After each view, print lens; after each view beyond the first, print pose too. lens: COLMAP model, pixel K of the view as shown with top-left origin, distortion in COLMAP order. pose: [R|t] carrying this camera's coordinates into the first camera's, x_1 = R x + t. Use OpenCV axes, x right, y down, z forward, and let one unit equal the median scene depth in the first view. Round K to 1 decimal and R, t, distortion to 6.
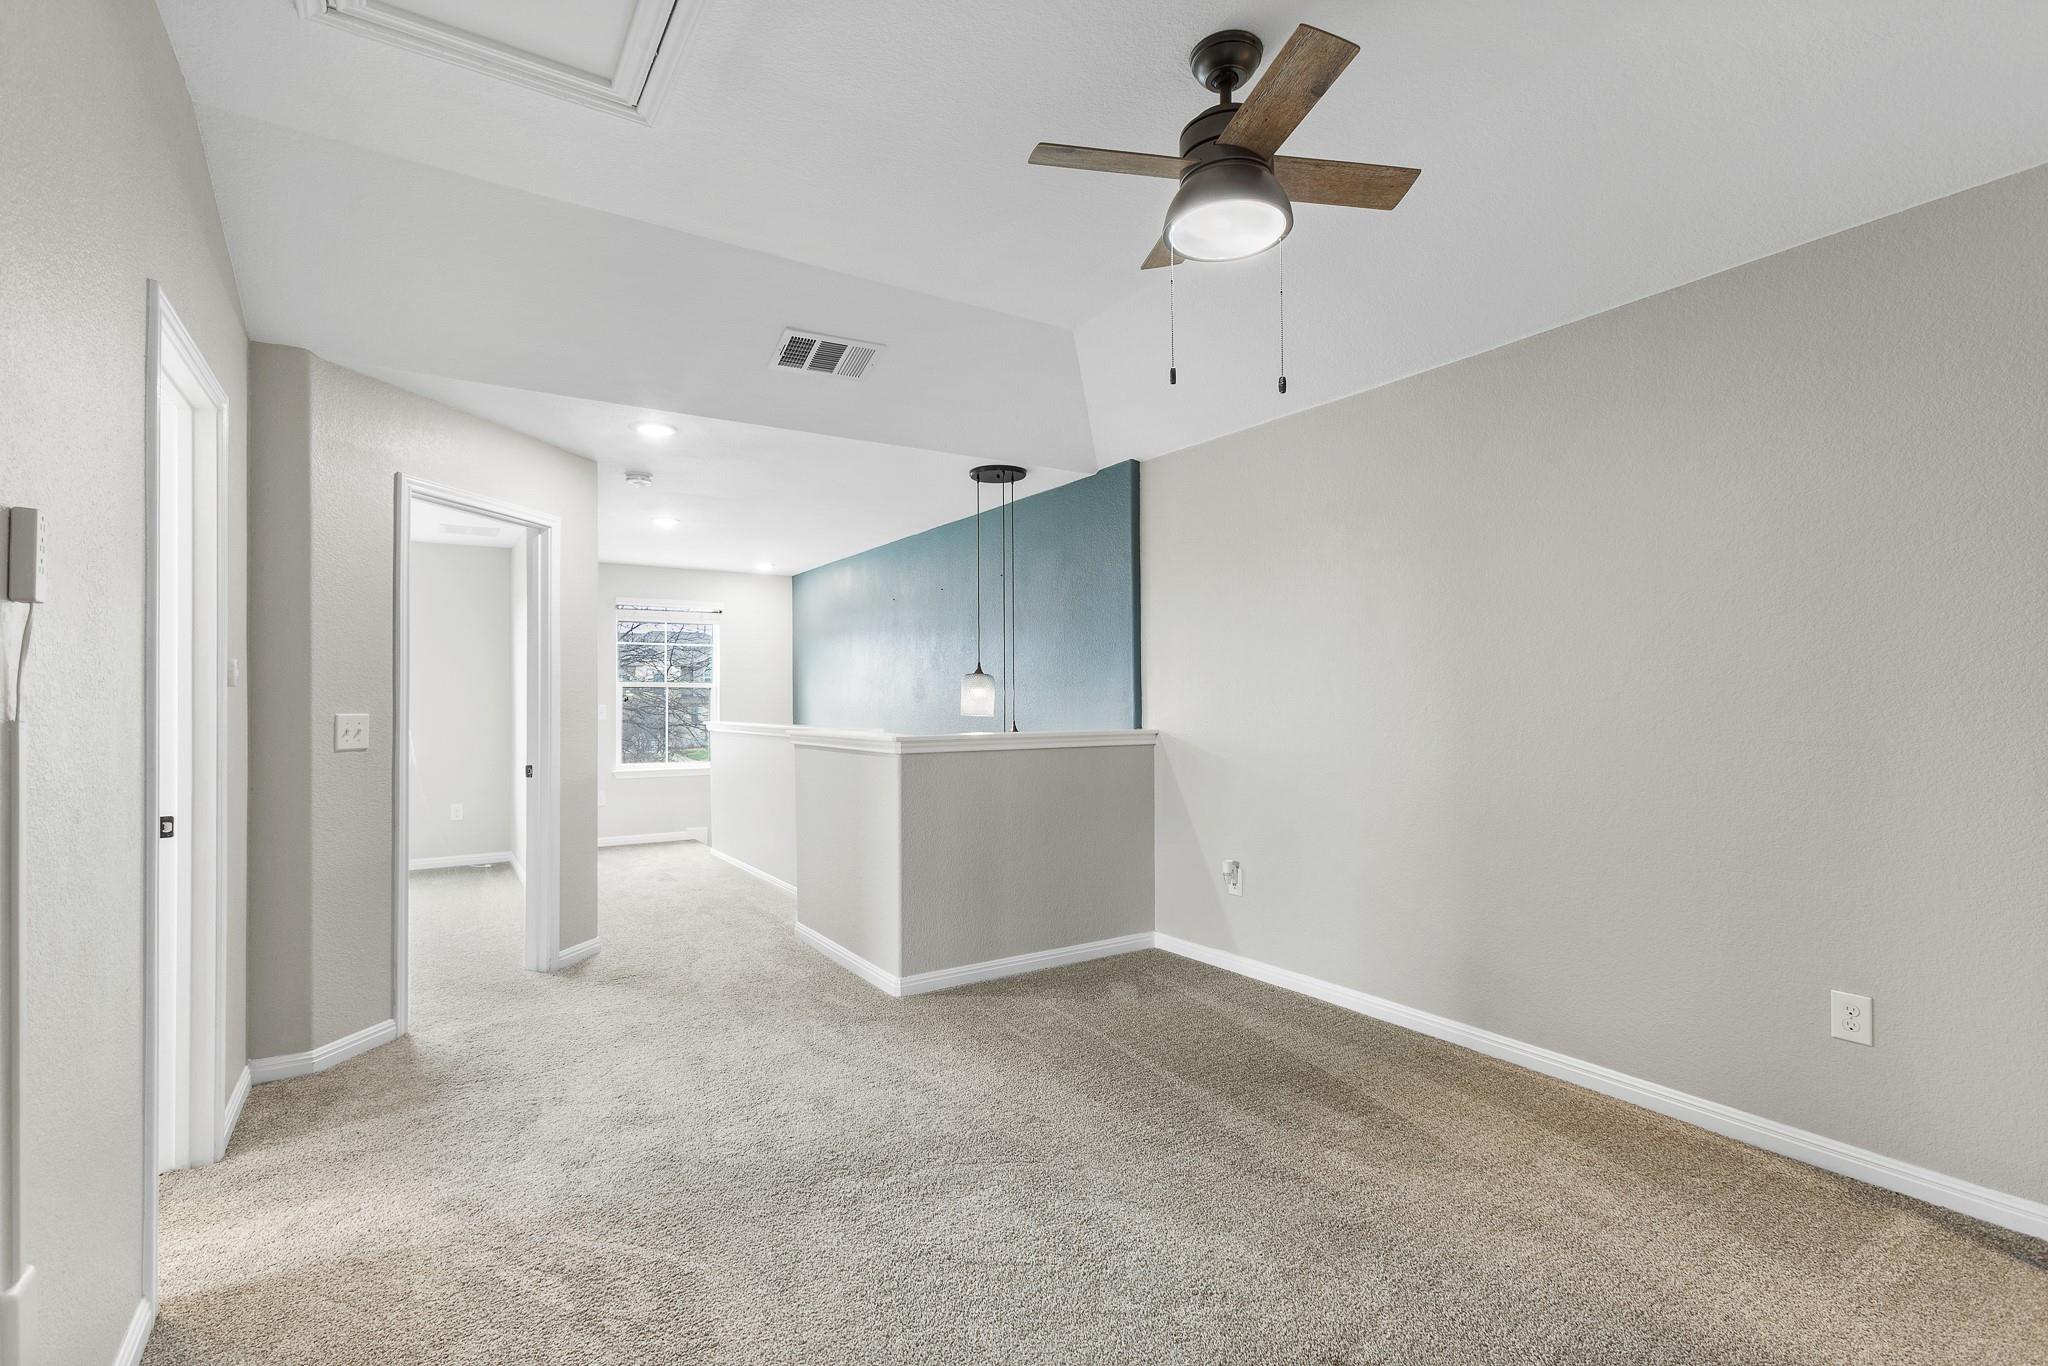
lens RADIAL K [[926.0, 0, 1006.0], [0, 926.0, 691.4], [0, 0, 1]] dist [-0.016811, 0.010798]
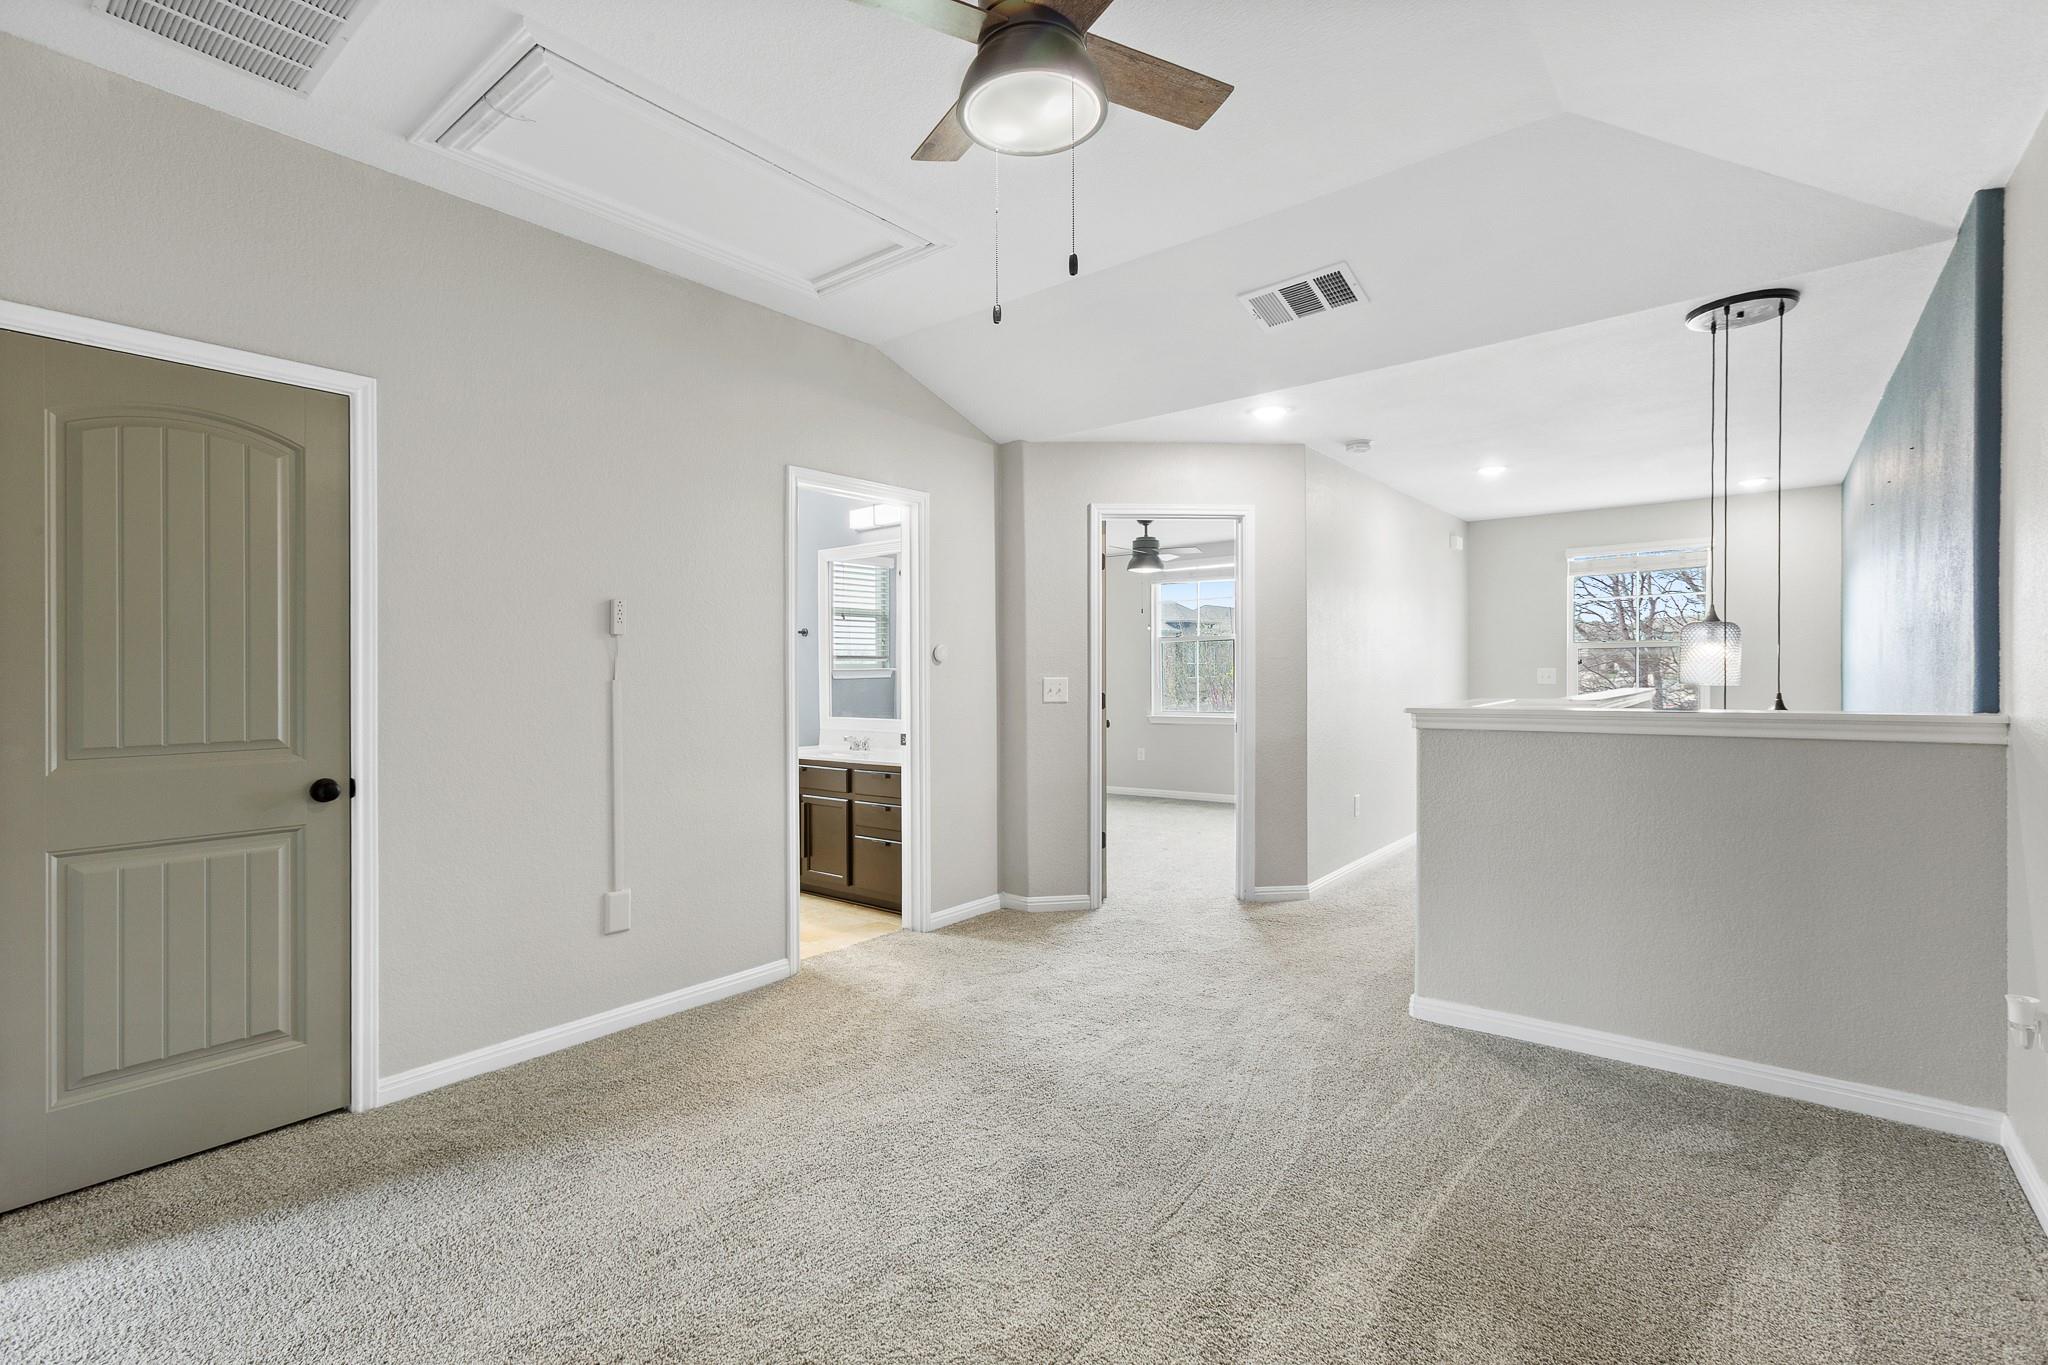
lens RADIAL K [[926.0, 0, 1017.3], [0, 926.0, 678.0], [0, 0, 1]] dist [-0.016811, 0.010798]
pose [[0.320208, -0.000022, -0.947347, 0.515723], [0.012761, 0.999909, 0.004290, 0.013747], [0.947261, -0.013463, 0.320180, 0.366014]]
